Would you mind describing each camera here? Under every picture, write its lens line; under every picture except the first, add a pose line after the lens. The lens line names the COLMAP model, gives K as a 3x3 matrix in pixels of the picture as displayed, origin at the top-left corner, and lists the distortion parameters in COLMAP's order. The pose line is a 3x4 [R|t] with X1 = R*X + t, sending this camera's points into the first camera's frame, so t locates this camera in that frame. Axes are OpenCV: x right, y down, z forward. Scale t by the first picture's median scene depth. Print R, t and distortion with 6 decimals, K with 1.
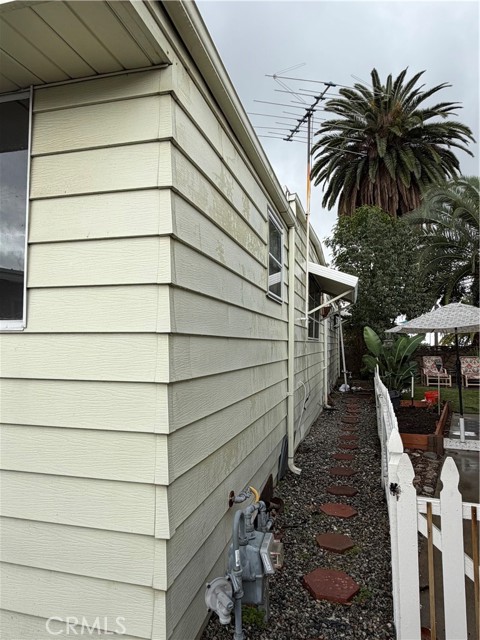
lens RADIAL K [[429.2, 0, 238.4], [0, 429.2, 319.2], [0, 0, 1]] dist [-0.000023, 0.000427]
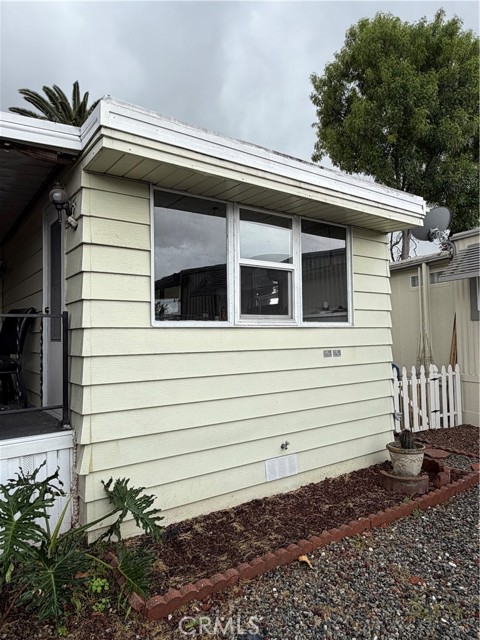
lens RADIAL K [[429.2, 0, 242.4], [0, 429.2, 322.3], [0, 0, 1]] dist [-0.000023, 0.000427]
pose [[0.615982, 0.010108, 0.787695, -0.266054], [-0.015795, 0.999875, -0.000479, 0.001202], [-0.787602, -0.012147, 0.616065, -0.000282]]
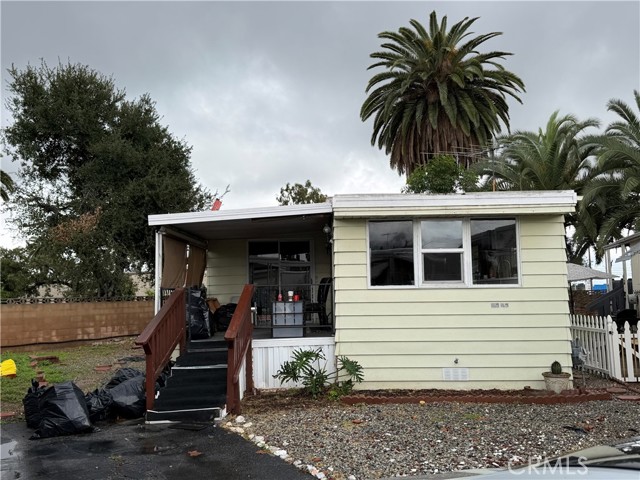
lens RADIAL K [[655.8, 0, 322.7], [0, 655.8, 240.1], [0, 0, 1]] dist [0.041920, 0.000000]
pose [[0.962217, 0.003203, 0.272265, -0.330044], [0.006597, 0.999363, -0.035072, -0.016599], [-0.272204, 0.035543, 0.961583, -0.347438]]
